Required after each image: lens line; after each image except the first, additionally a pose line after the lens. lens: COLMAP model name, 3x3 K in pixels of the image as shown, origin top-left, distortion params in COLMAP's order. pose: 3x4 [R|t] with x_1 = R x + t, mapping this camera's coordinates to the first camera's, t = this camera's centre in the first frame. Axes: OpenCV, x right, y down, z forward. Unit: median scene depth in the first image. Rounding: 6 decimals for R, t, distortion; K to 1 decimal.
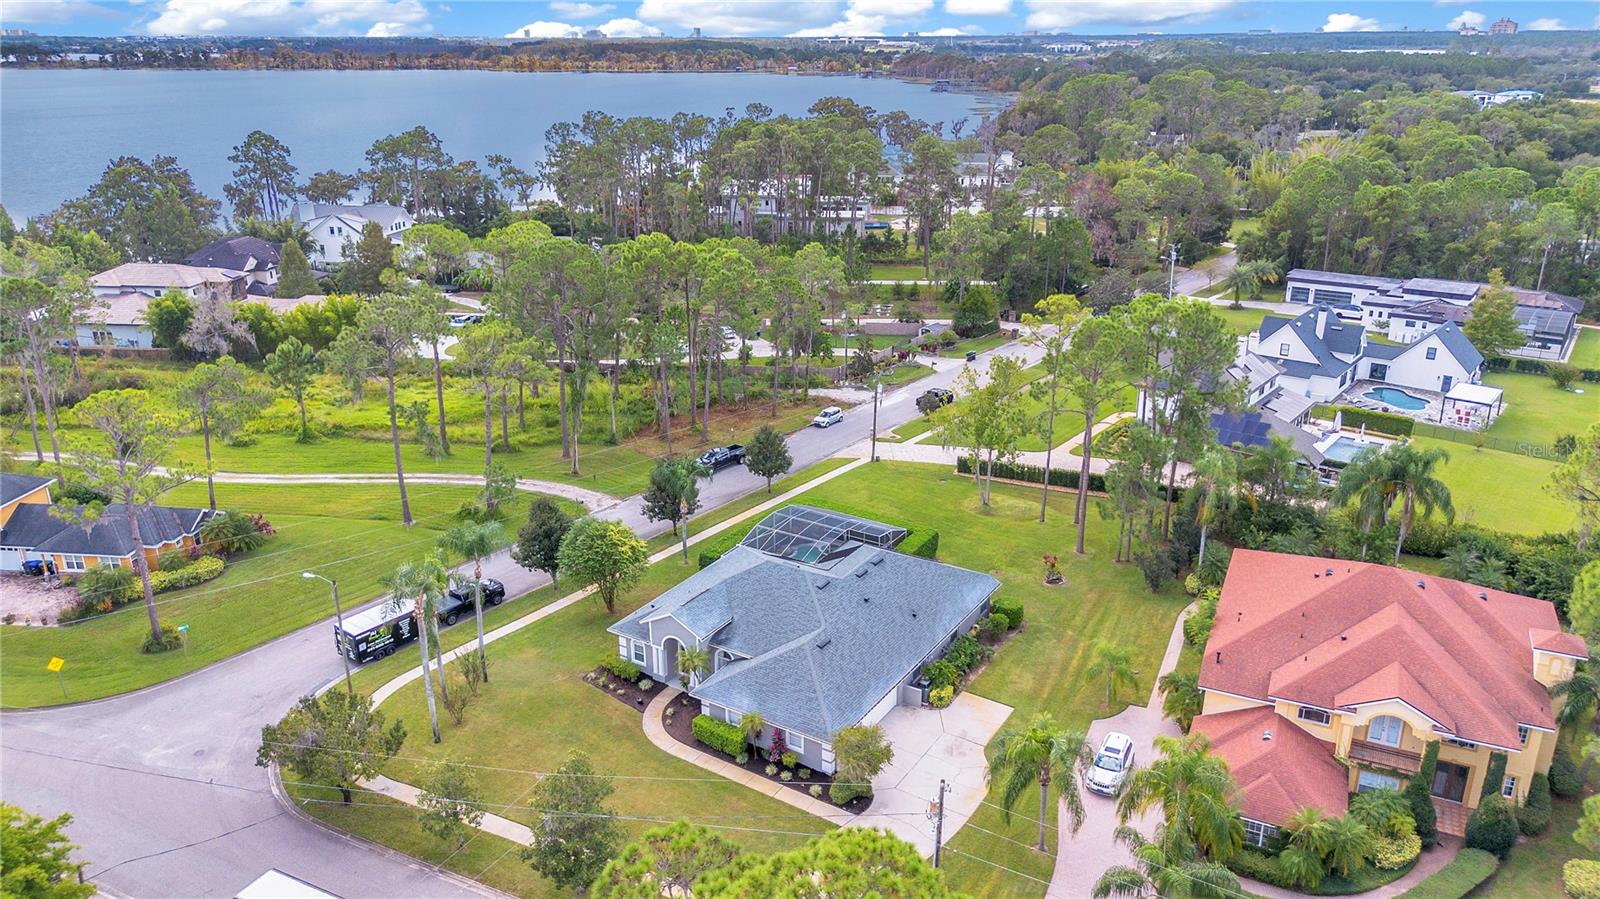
lens RADIAL K [[1133.1, 0, 807.4], [0, 1133.1, 442.3], [0, 0, 1]] dist [0.086021, -0.092004]
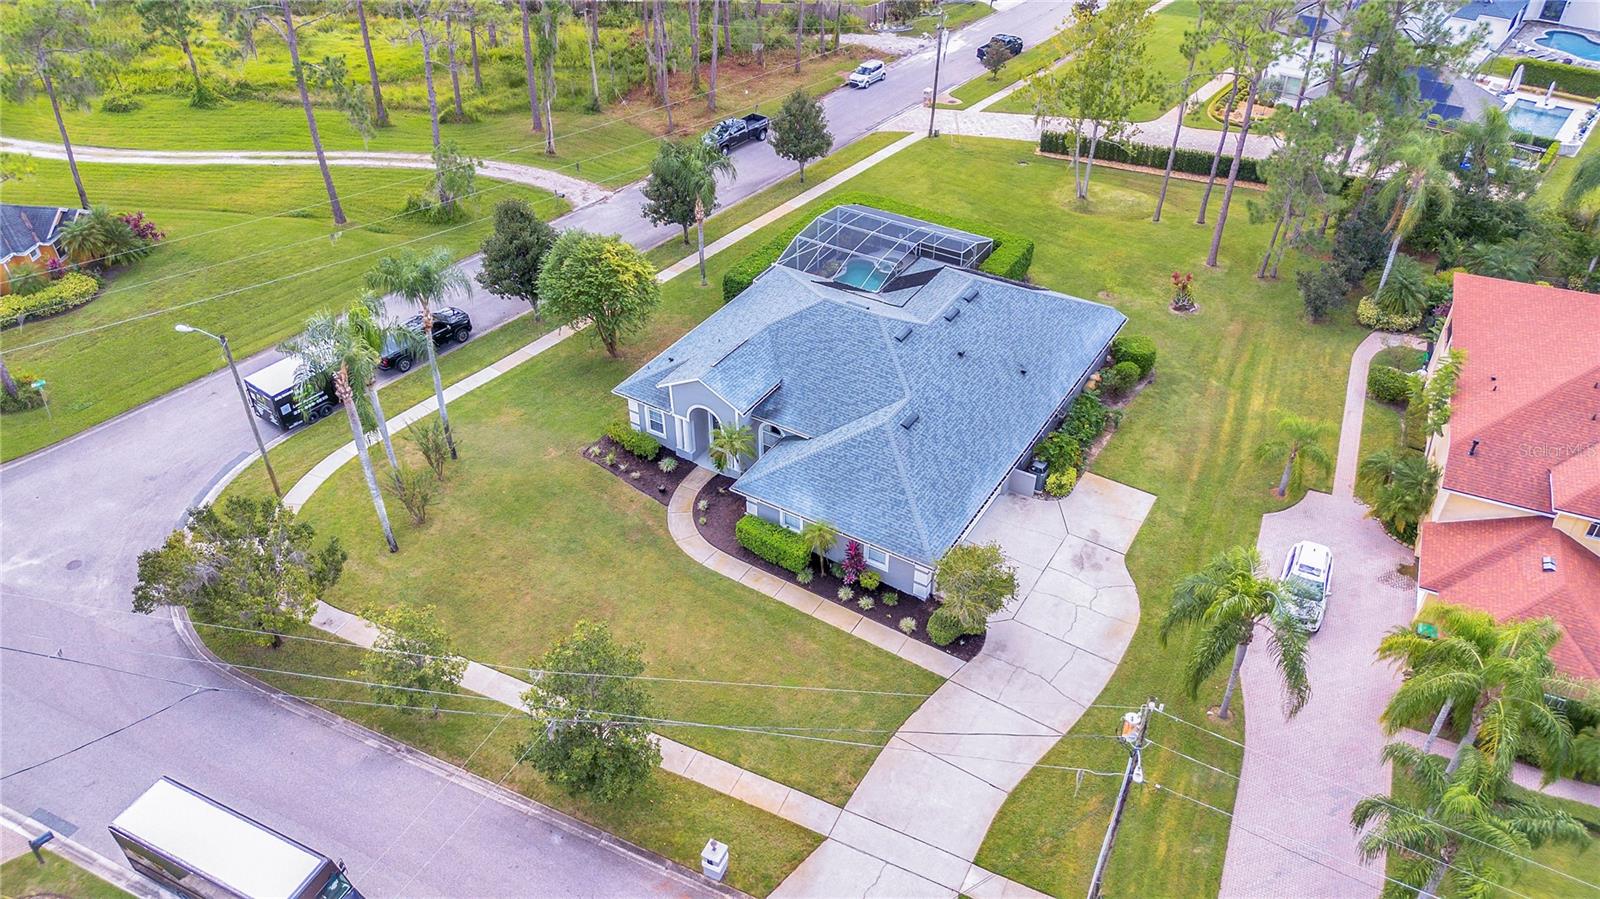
lens RADIAL K [[1133.1, 0, 807.4], [0, 1133.1, 442.3], [0, 0, 1]] dist [0.086021, -0.092004]
pose [[0.999917, -0.003850, 0.012324, -0.050342], [-0.000012, 0.954220, 0.299107, -0.023486], [-0.012911, -0.299082, 0.954140, 0.245965]]
